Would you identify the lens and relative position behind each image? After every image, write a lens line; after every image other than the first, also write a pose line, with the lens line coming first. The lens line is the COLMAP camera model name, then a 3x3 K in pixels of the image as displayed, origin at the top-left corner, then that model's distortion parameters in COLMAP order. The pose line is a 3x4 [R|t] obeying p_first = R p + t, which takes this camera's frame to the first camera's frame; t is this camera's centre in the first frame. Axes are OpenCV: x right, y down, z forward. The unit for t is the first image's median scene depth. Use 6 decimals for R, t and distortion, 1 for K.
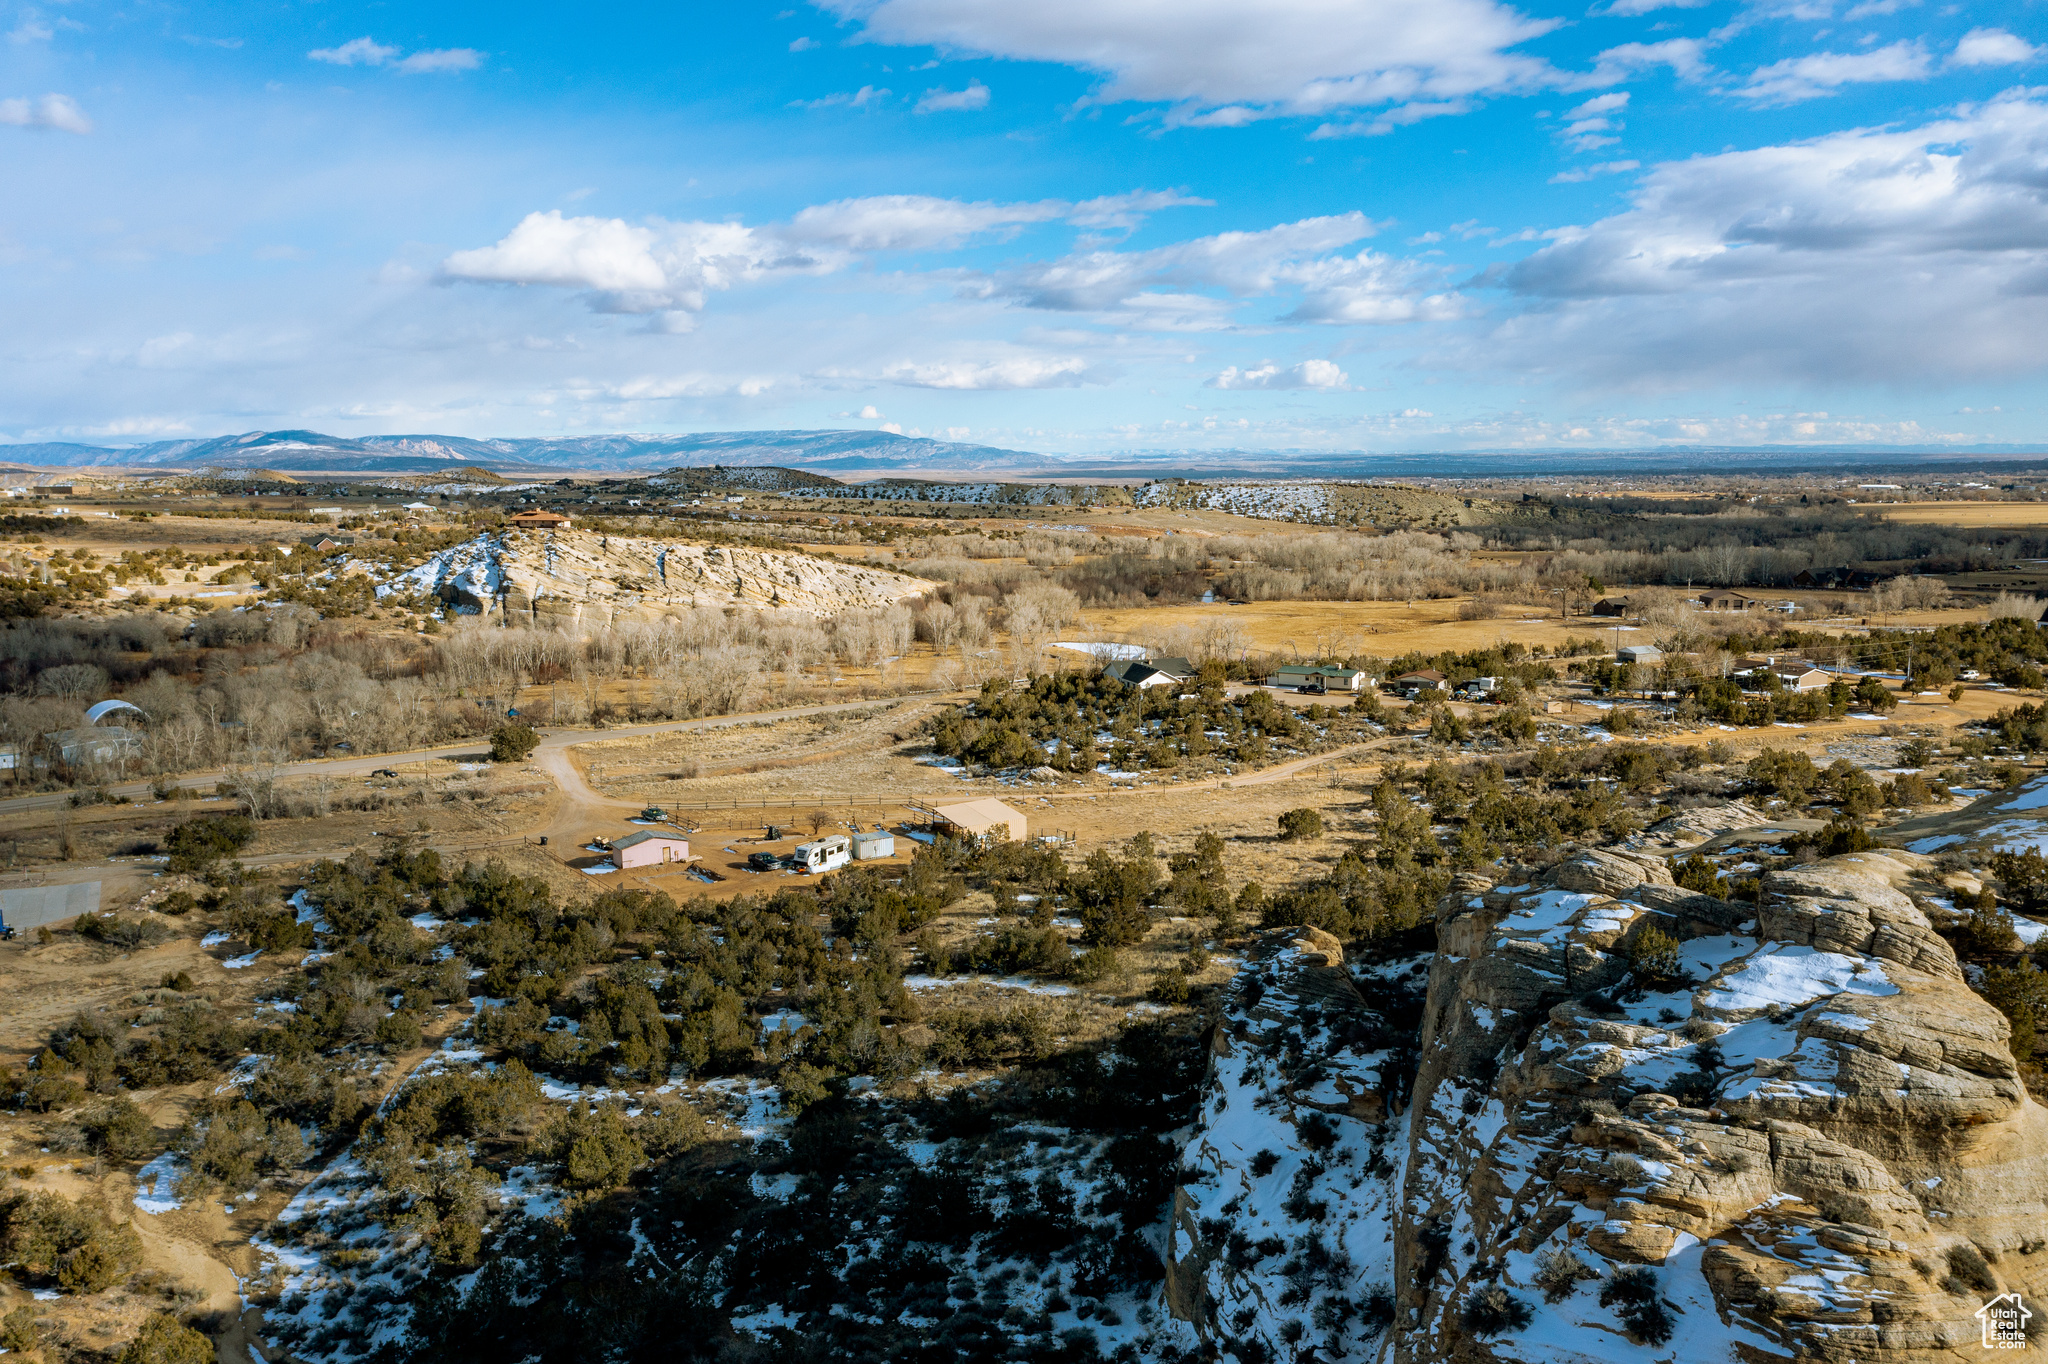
lens RADIAL K [[1610.6, 0, 1022.7], [0, 1610.6, 789.6], [0, 0, 1]] dist [-0.002505, -0.000323]
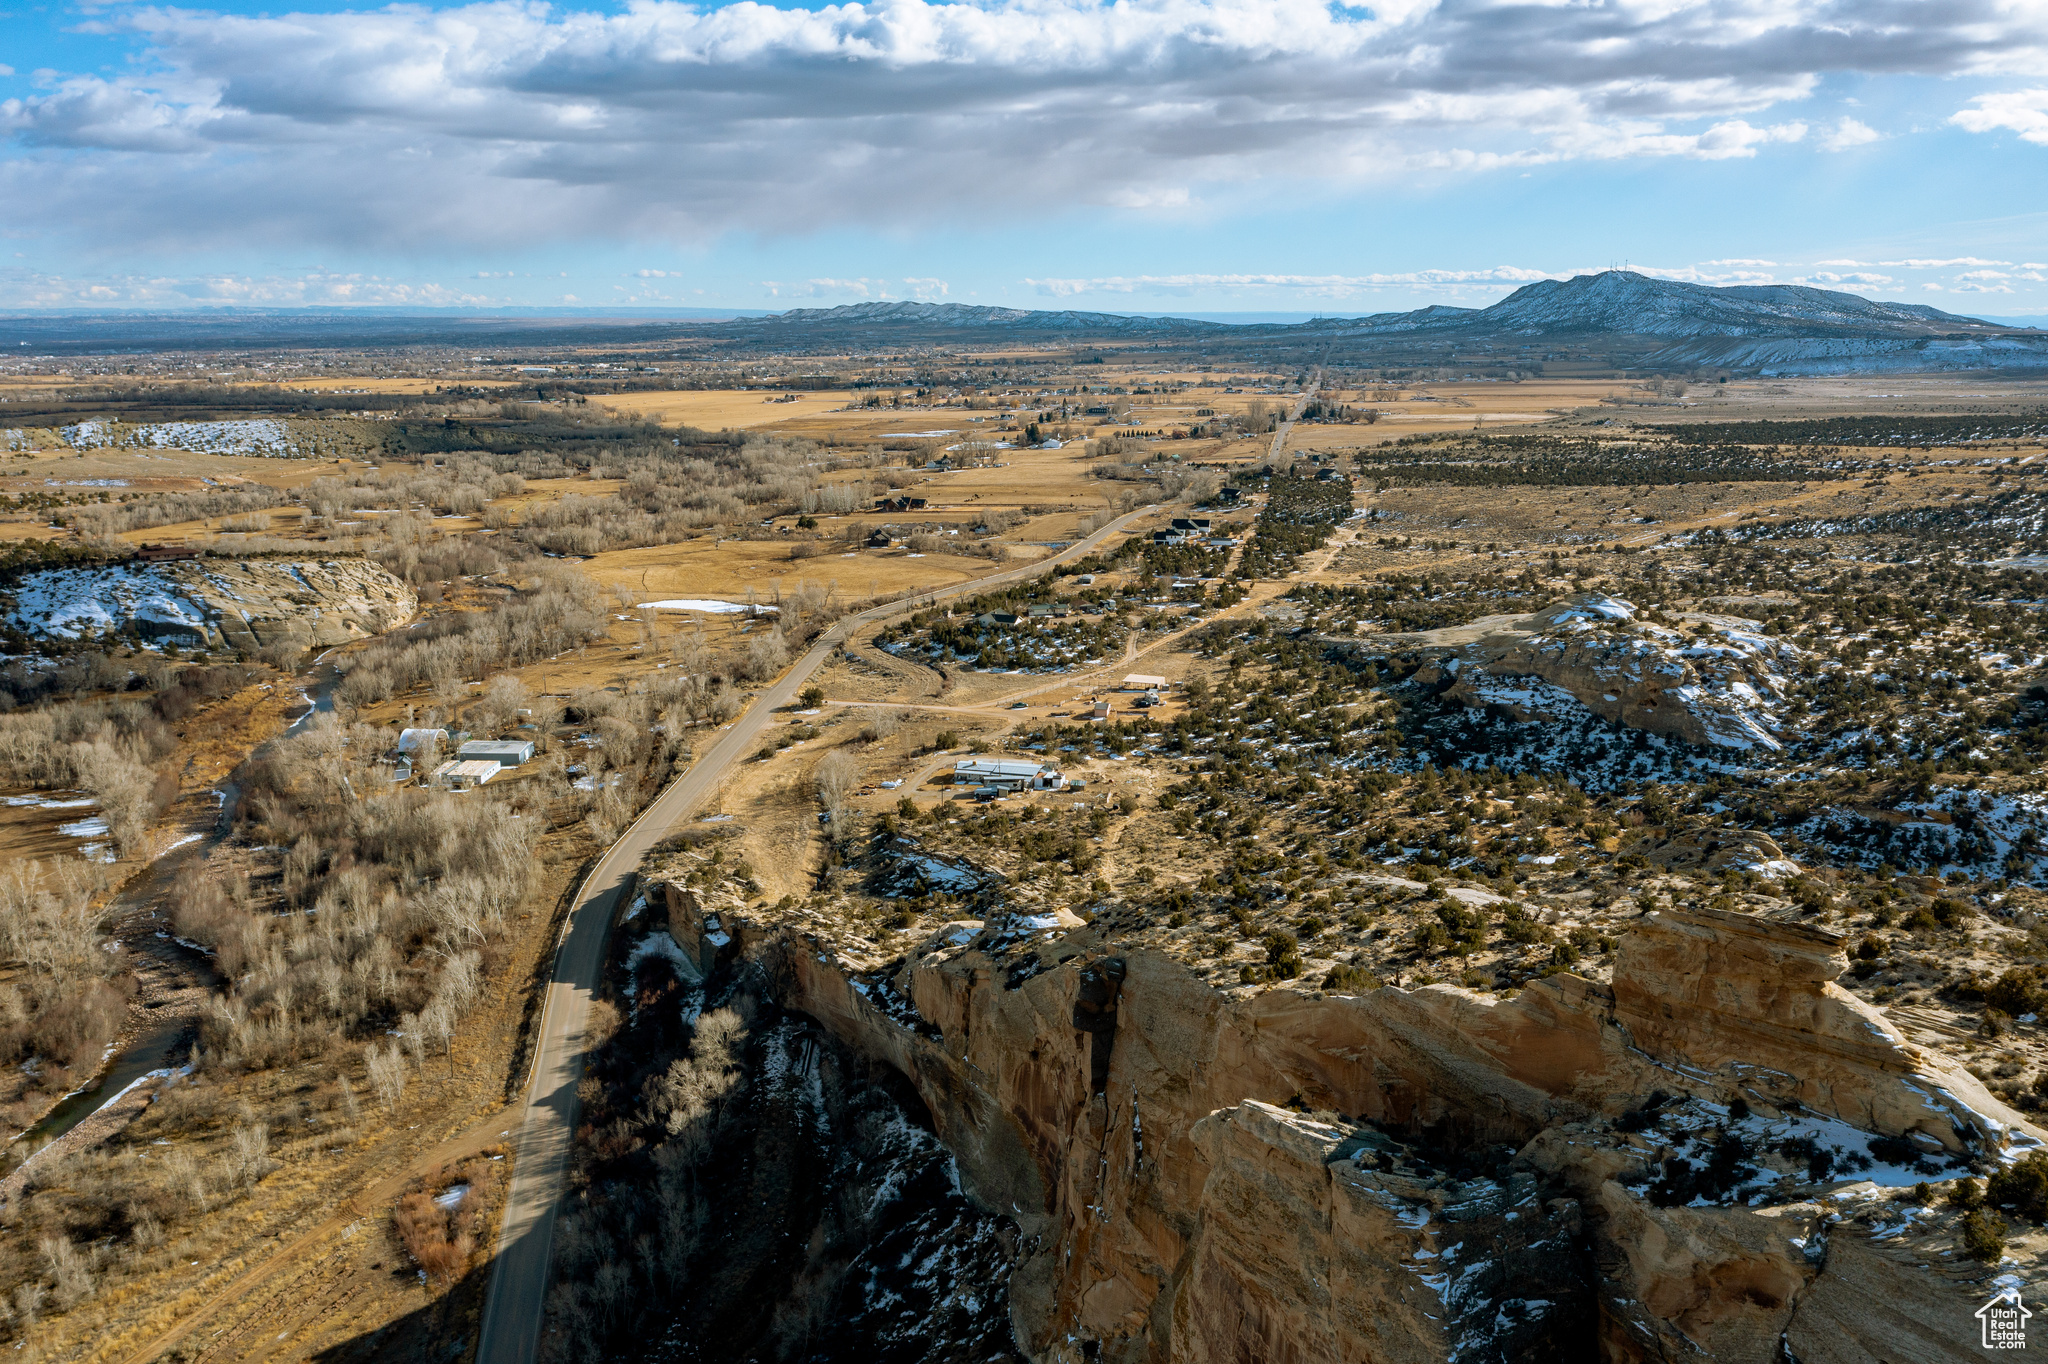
lens RADIAL K [[1631.6, 0, 1015.0], [0, 1631.6, 684.9], [0, 0, 1]] dist [-0.012979, 0.007796]
pose [[0.678831, -0.159479, 0.716767, -0.763464], [0.146876, 0.985894, 0.080257, -0.081150], [-0.719456, 0.050796, 0.692678, -0.253655]]
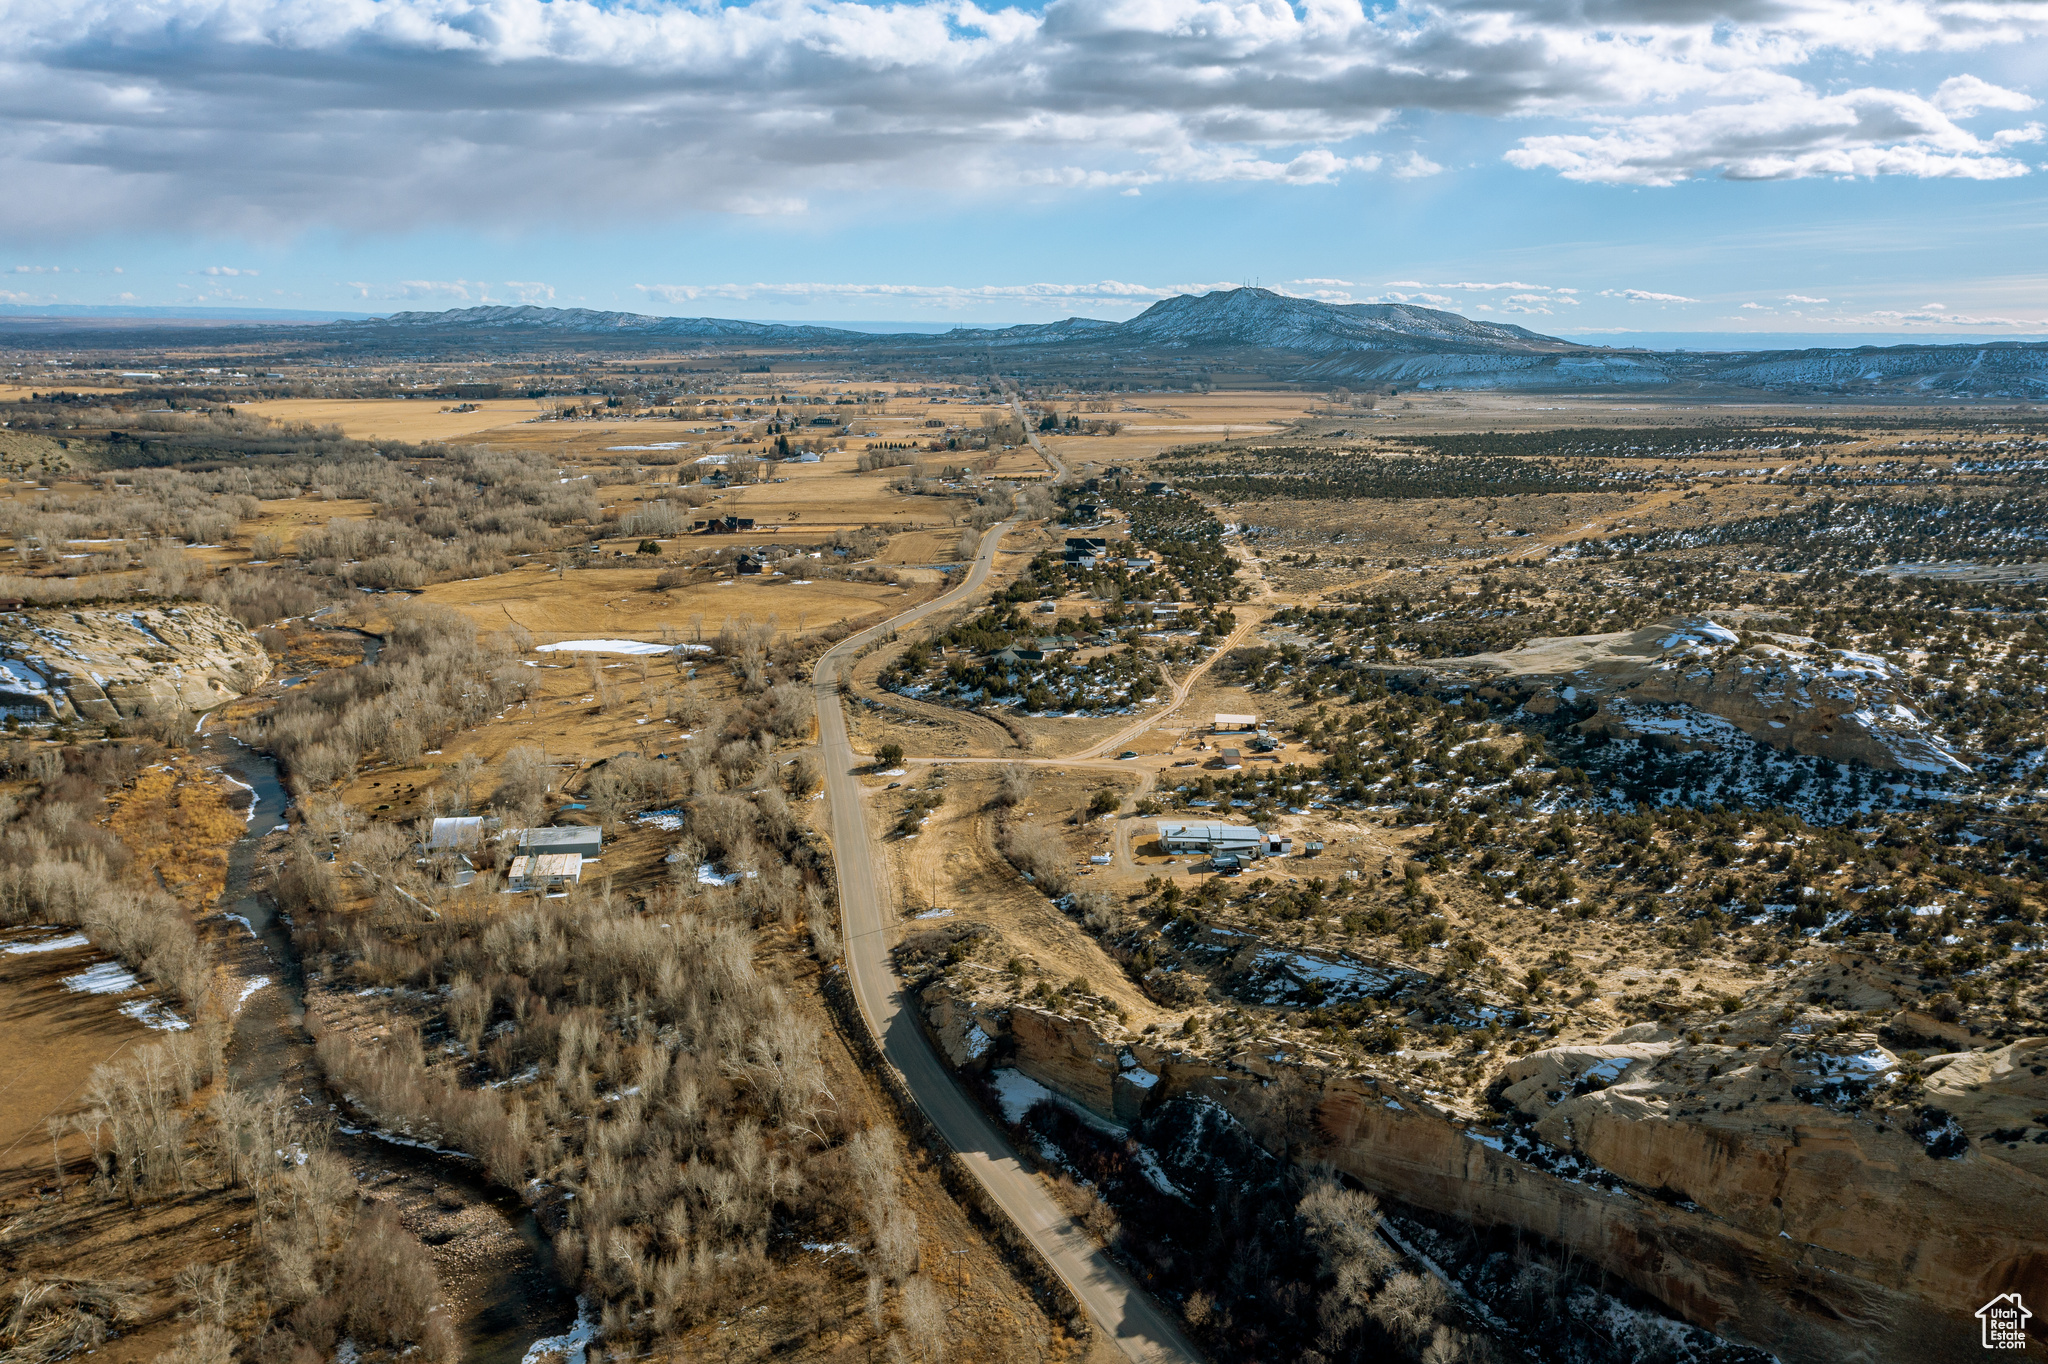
lens RADIAL K [[1632.7, 0, 1024.0], [0, 1632.7, 682.0], [0, 0, 1]] dist [-0.018322, -0.001605]
pose [[0.490313, -0.175288, 0.853737, -0.838746], [0.160562, 0.980967, 0.109198, -0.132980], [-0.856629, 0.083536, 0.509126, 0.005687]]
